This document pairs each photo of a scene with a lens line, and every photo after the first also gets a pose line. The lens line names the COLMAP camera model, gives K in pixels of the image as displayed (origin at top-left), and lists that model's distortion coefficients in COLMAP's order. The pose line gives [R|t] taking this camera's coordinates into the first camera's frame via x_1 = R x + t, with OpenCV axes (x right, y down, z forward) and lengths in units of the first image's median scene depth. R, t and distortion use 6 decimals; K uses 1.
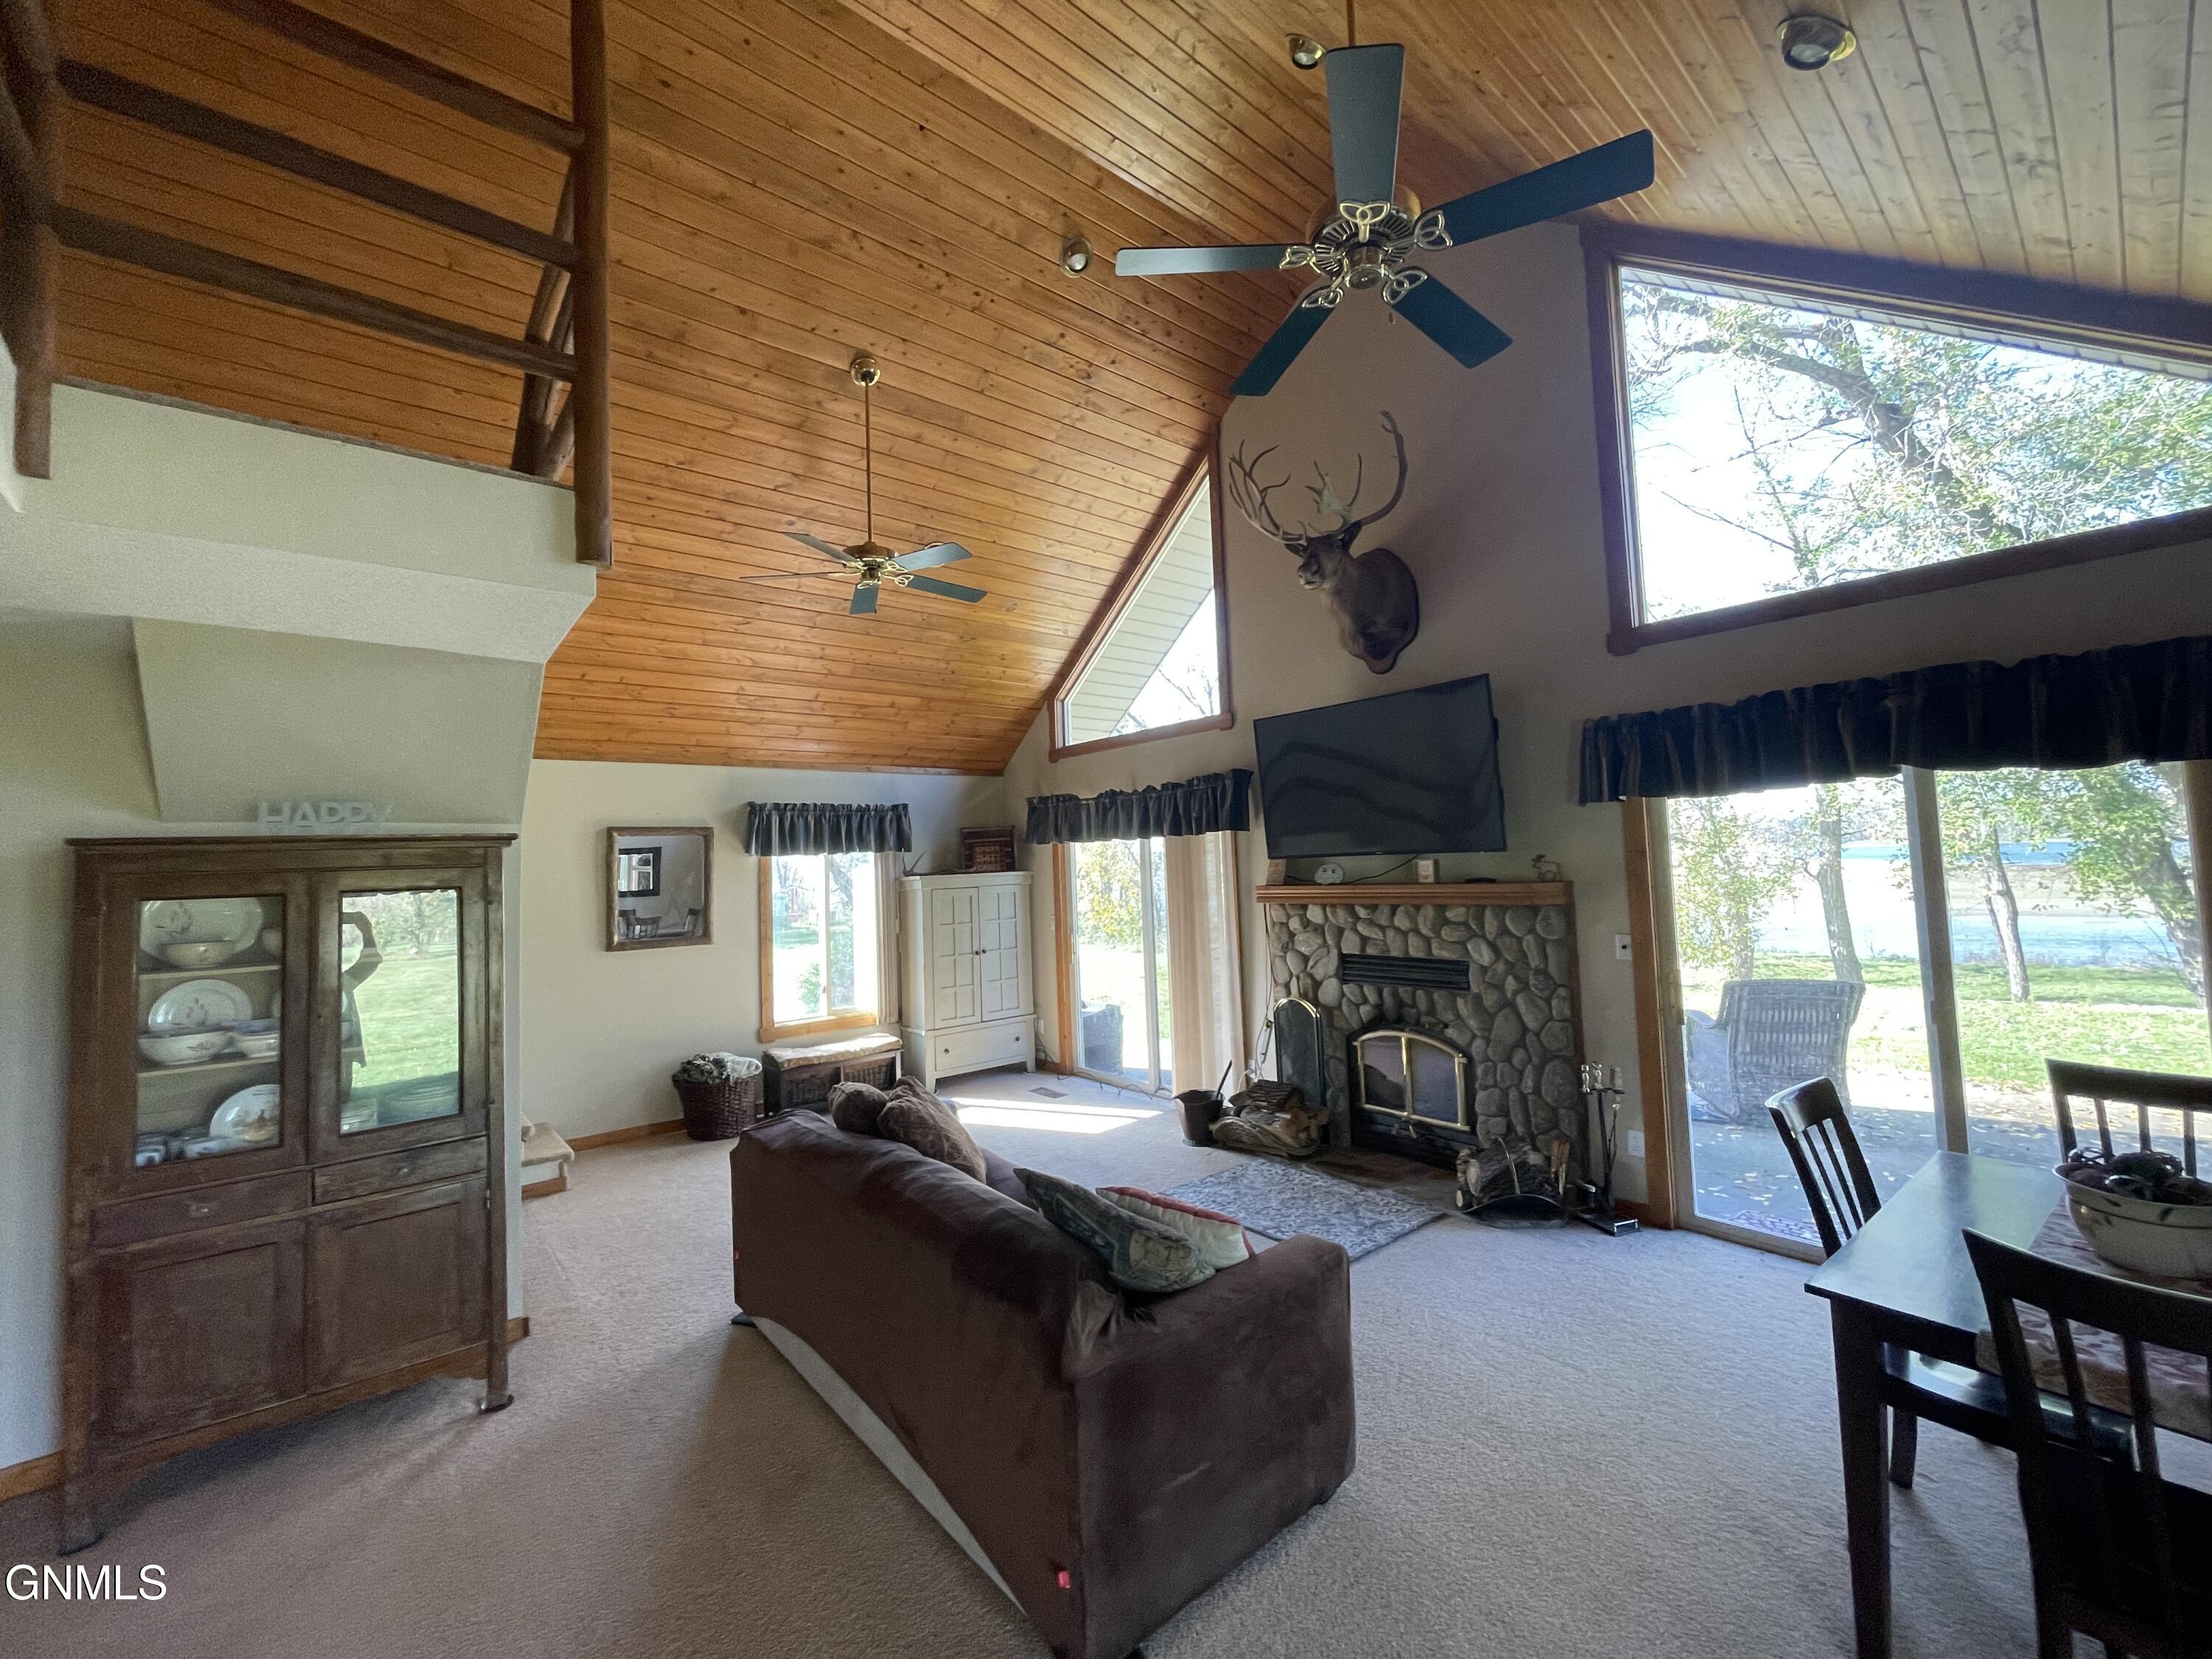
lens RADIAL K [[896.0, 0, 1116.9], [0, 896.0, 817.4], [0, 0, 1]] dist [-0.001579, 0.000211]
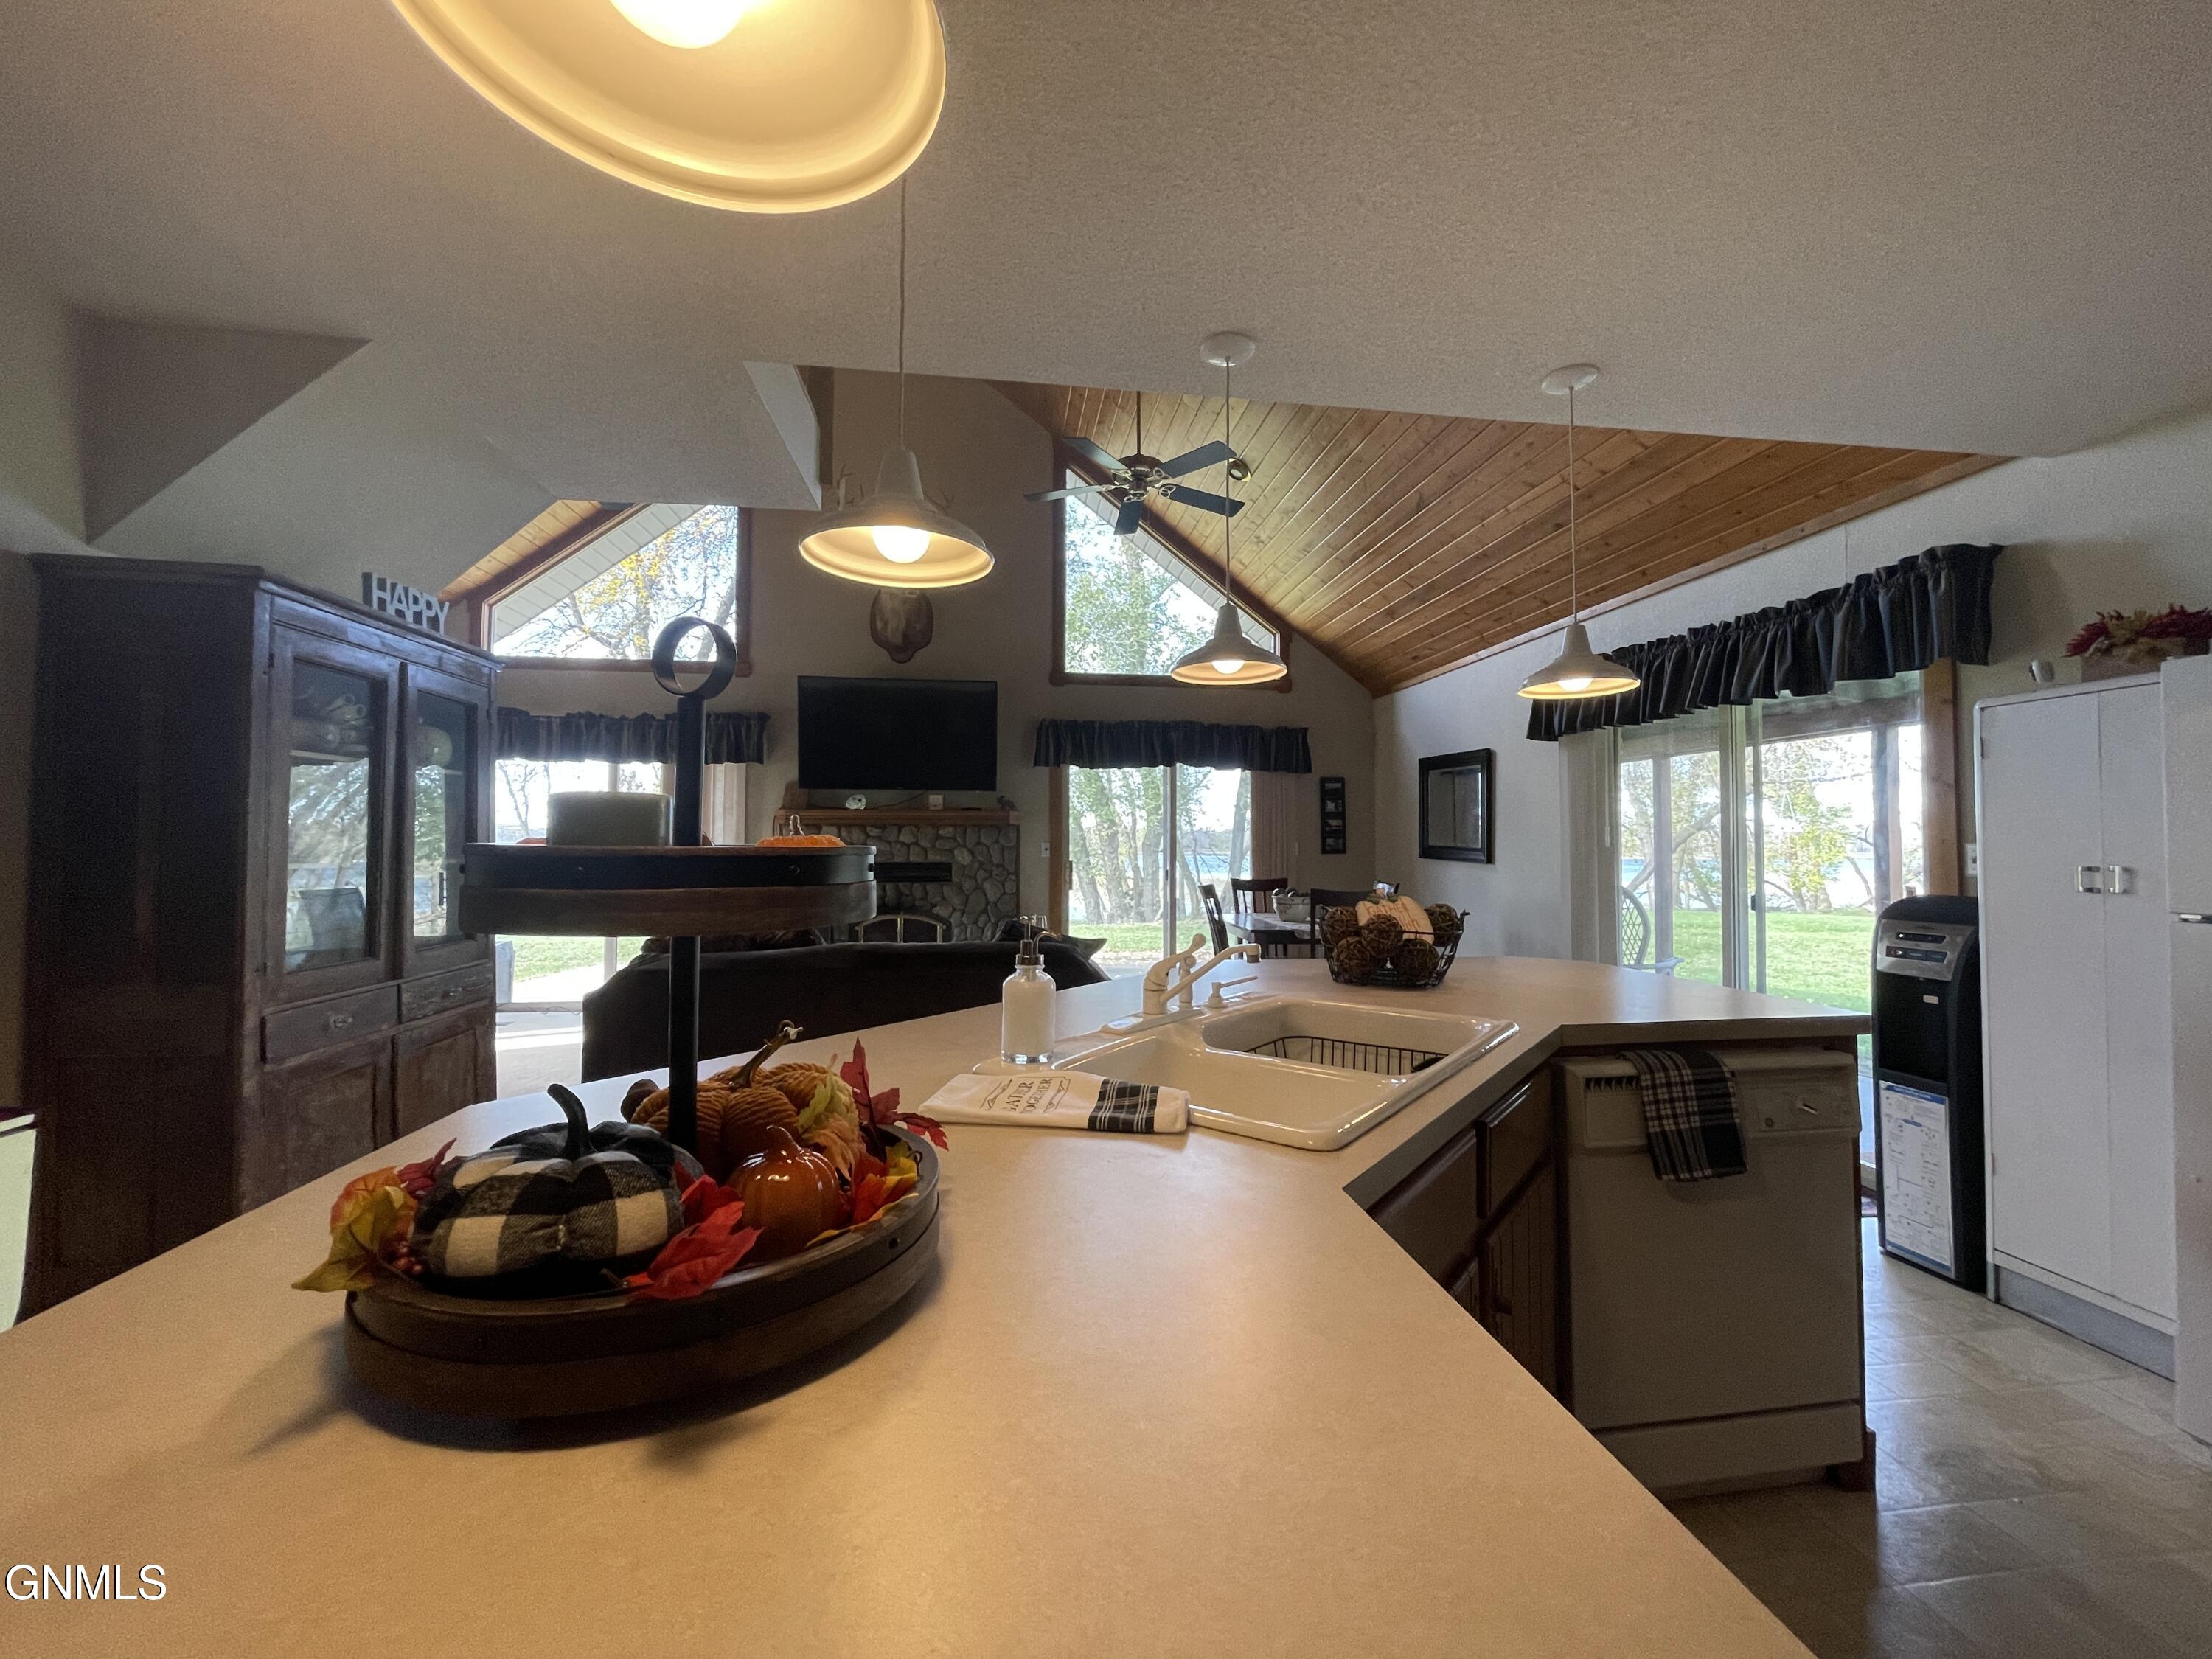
lens RADIAL K [[896.0, 0, 1116.9], [0, 896.0, 817.4], [0, 0, 1]] dist [-0.001579, 0.000211]
pose [[0.531433, 0.067632, 0.844396, -0.624954], [-0.068135, 0.996991, -0.036972, 0.099198], [-0.844356, -0.037885, 0.534442, -0.046908]]
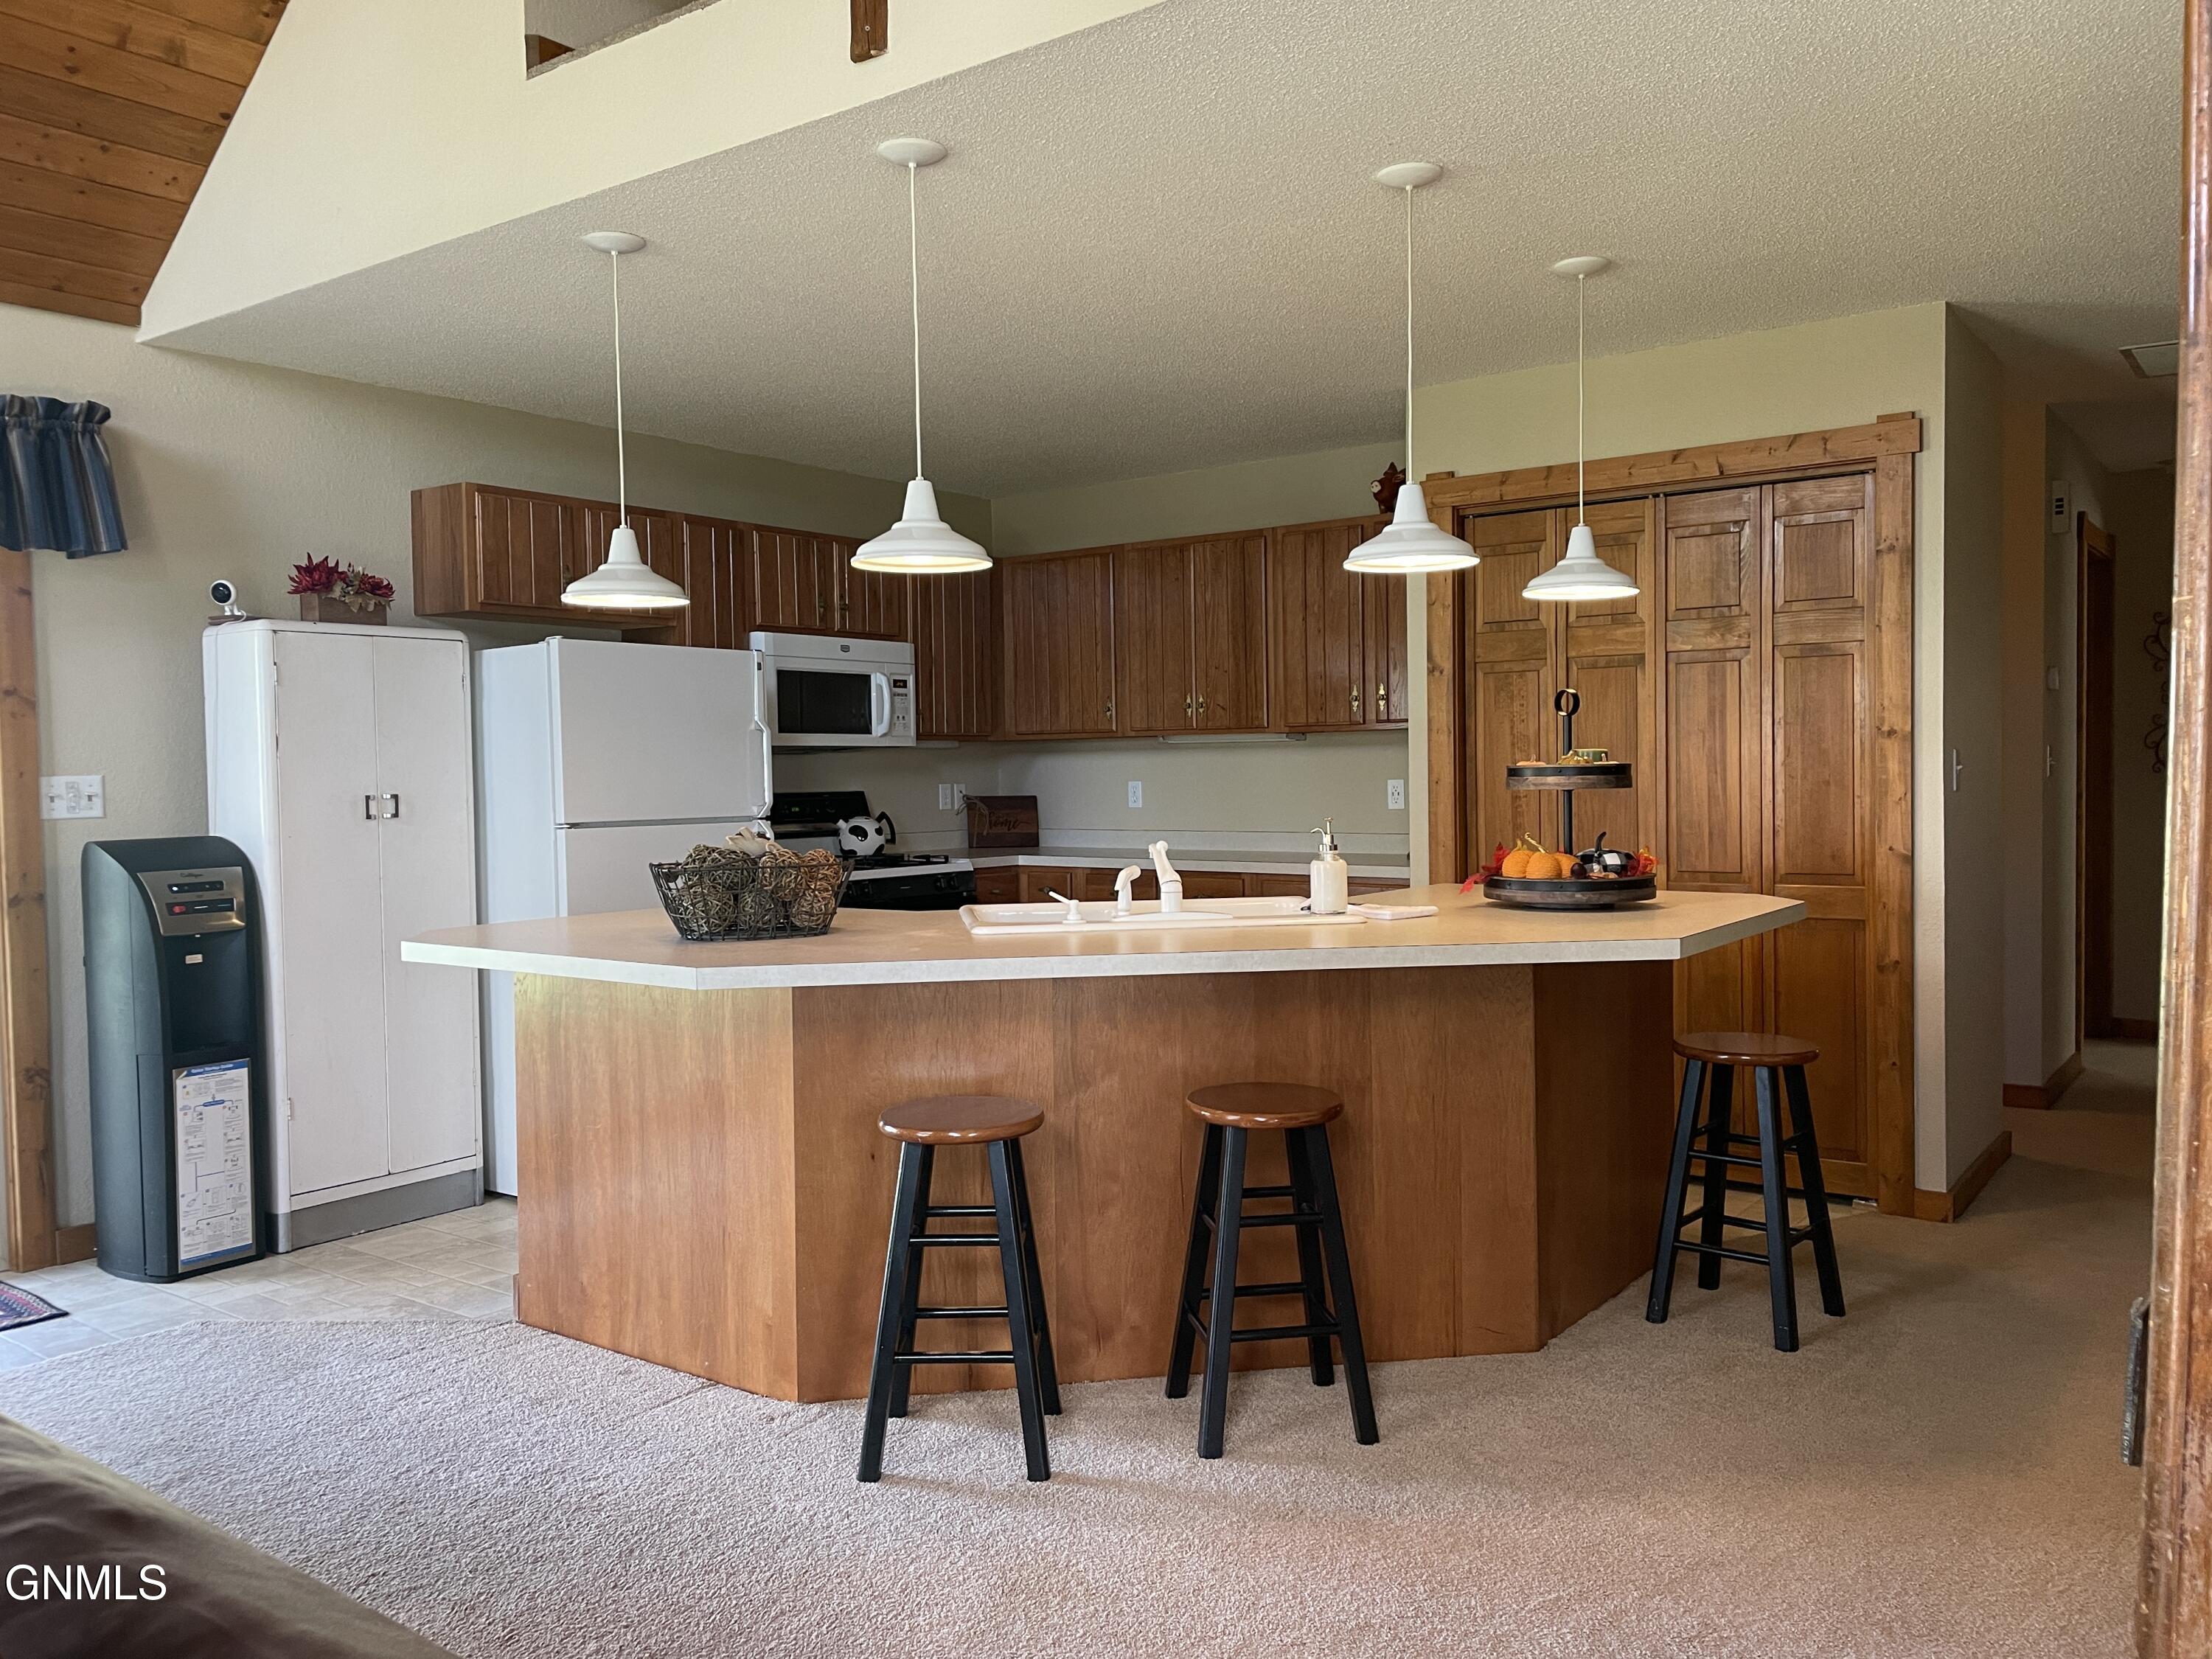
lens RADIAL K [[1689.2, 0, 1117.6], [0, 1689.2, 835.4], [0, 0, 1]] dist [0.026118, 0.000163]
pose [[-0.971675, 0.060960, -0.228323, -0.203199], [0.063275, 0.997992, -0.002825, 0.122594], [0.227692, -0.017192, -0.973581, 0.712072]]
